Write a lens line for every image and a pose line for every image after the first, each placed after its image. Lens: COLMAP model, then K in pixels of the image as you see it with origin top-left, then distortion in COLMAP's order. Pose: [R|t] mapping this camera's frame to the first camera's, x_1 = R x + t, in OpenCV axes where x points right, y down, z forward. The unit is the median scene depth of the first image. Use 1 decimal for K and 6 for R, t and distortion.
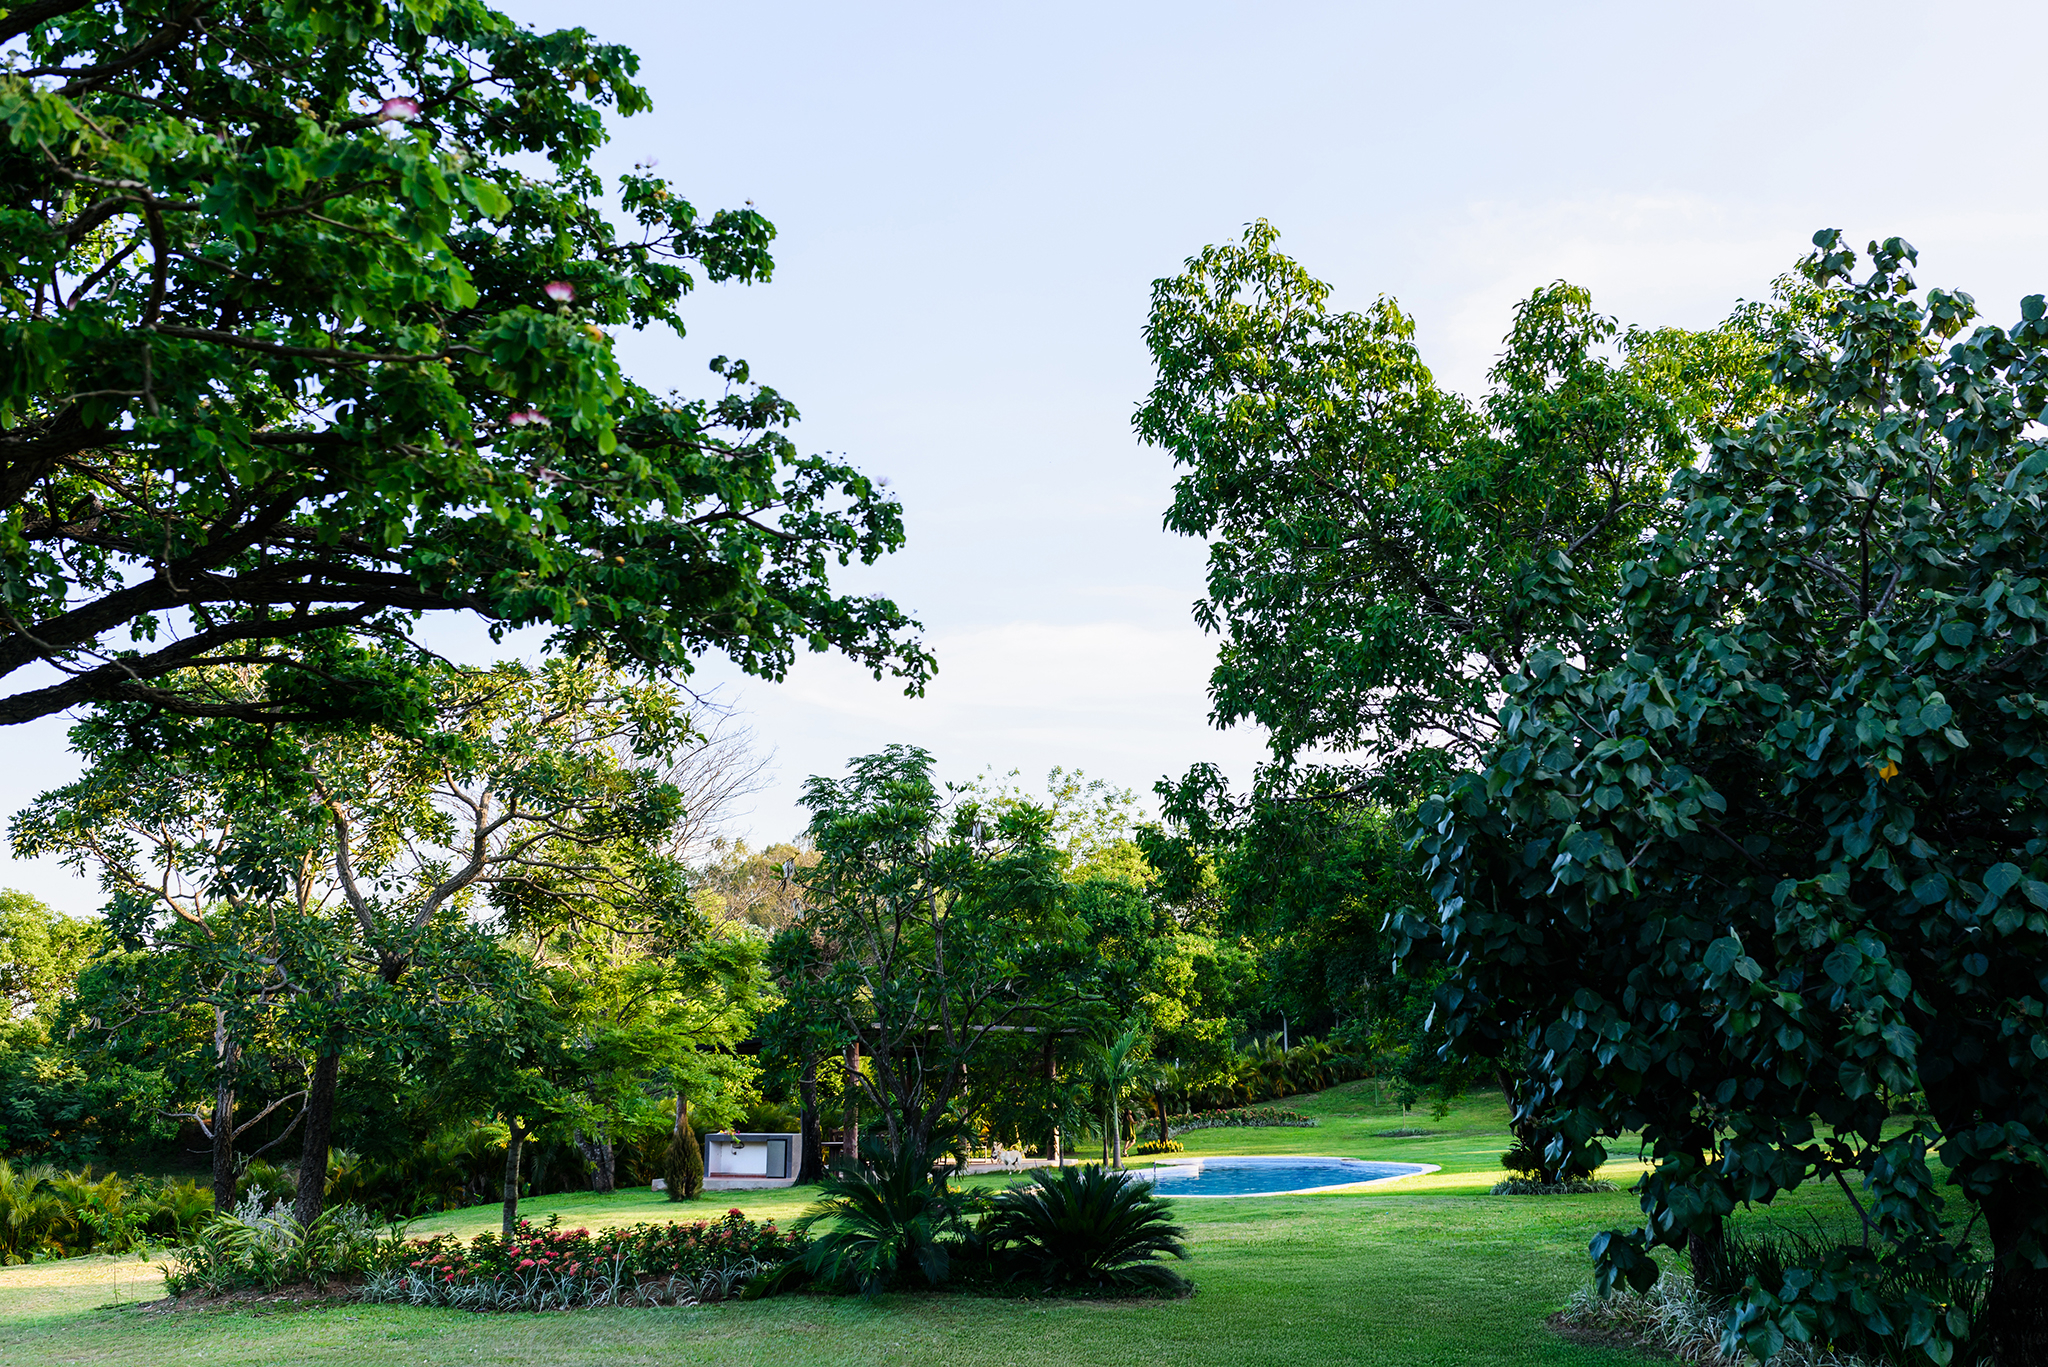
lens RADIAL K [[1957.6, 0, 1017.9], [0, 1957.6, 687.3], [0, 0, 1]] dist [0.006863, 0.000000]
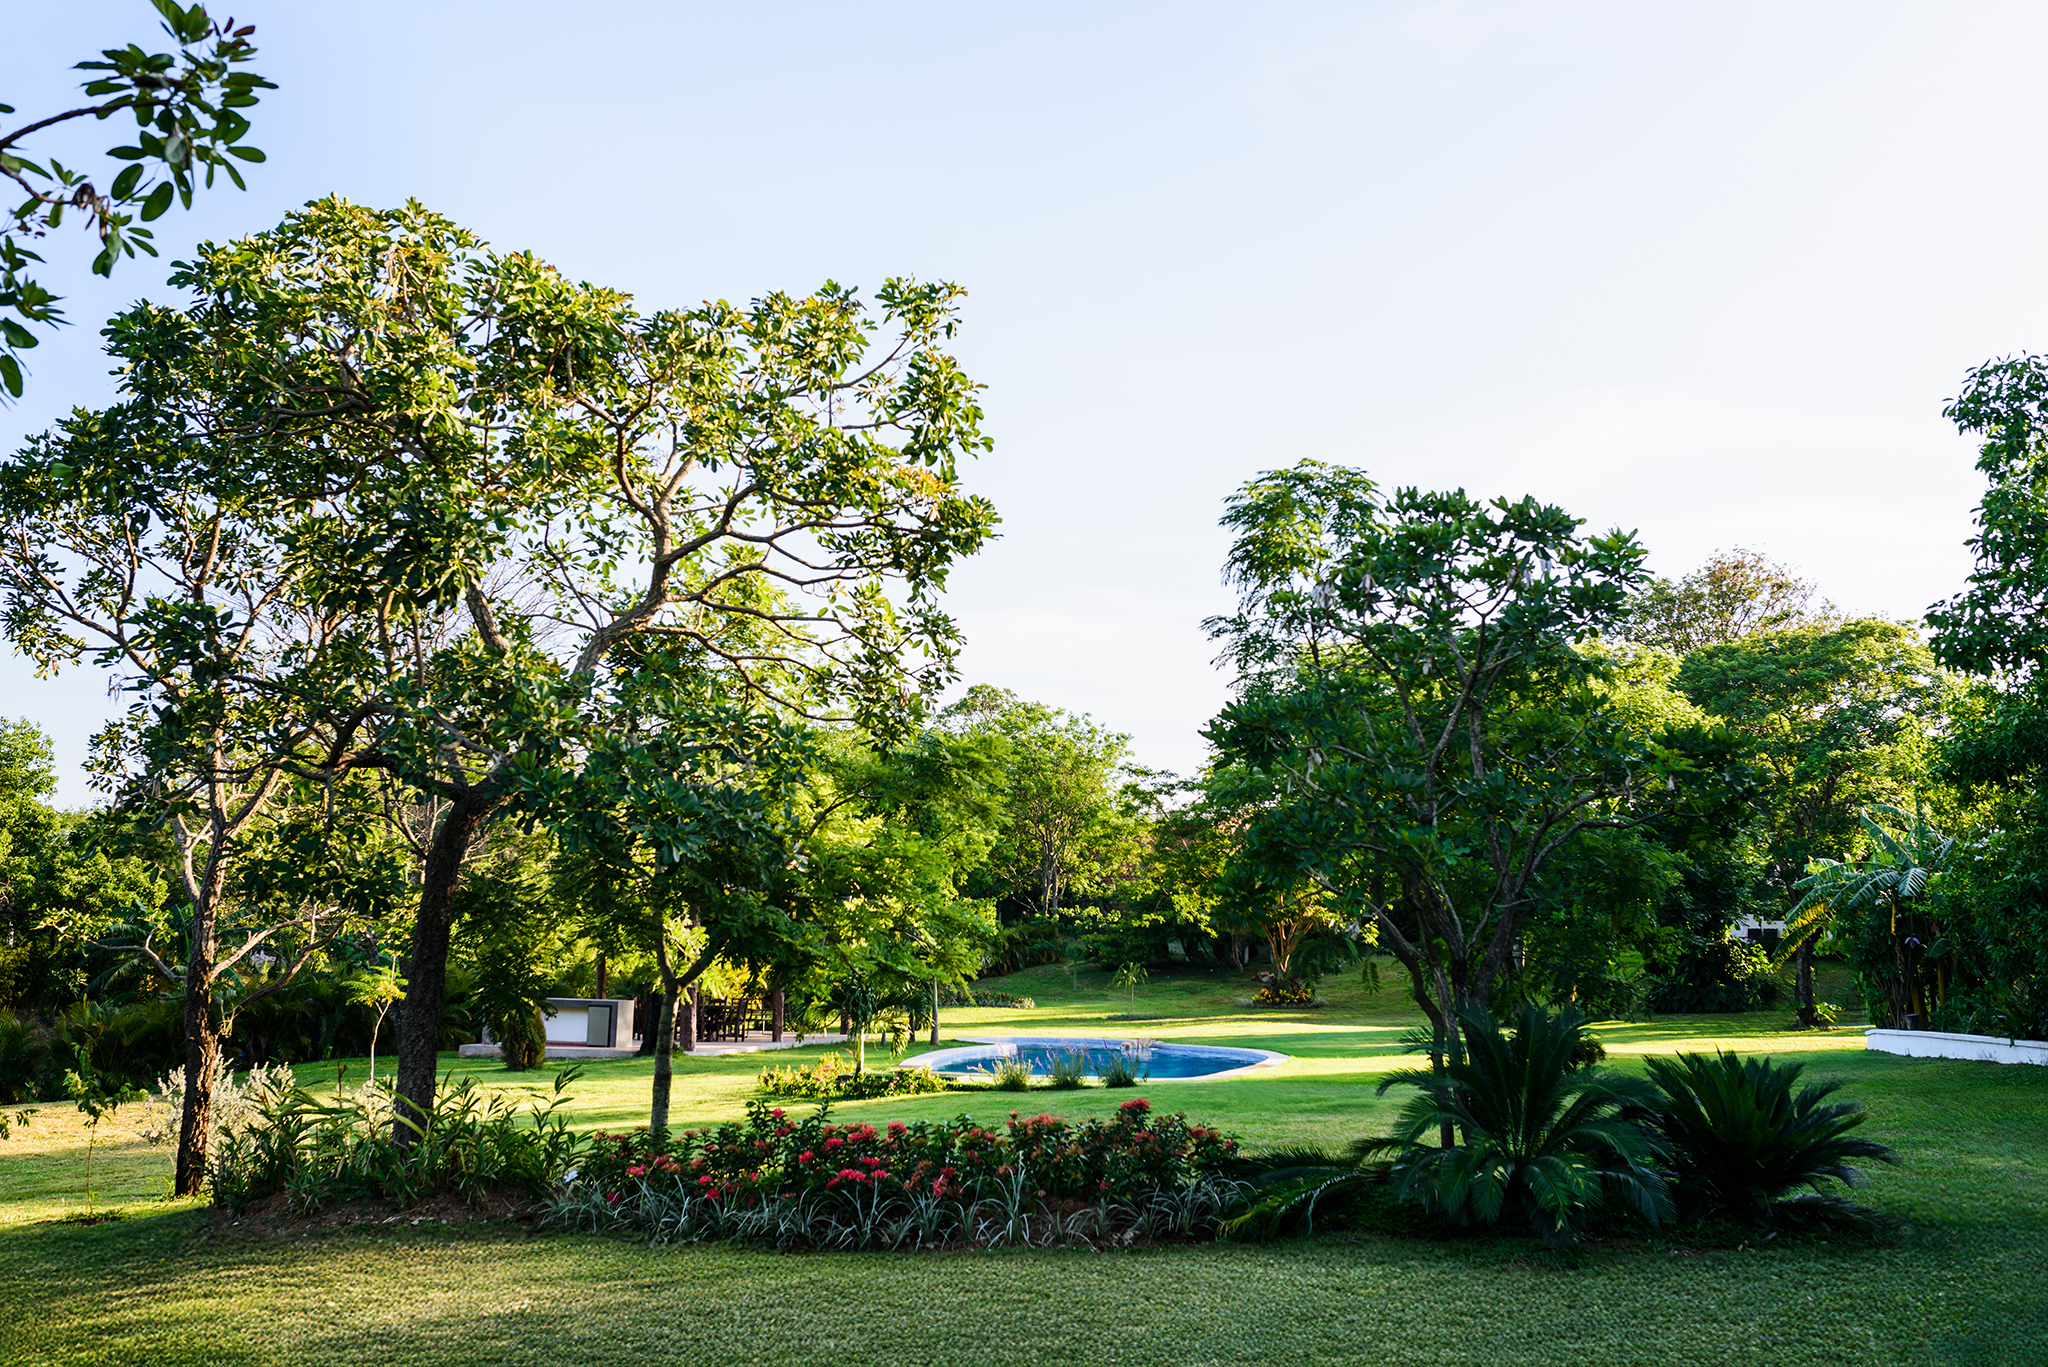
lens RADIAL K [[1957.6, 0, 1029.8], [0, 1957.6, 678.8], [0, 0, 1]] dist [0.006863, 0.000000]
pose [[0.989876, 0.050237, 0.132748, -0.241695], [-0.057585, 0.996980, 0.052103, 0.074141], [-0.129729, -0.059220, 0.989779, 0.292577]]
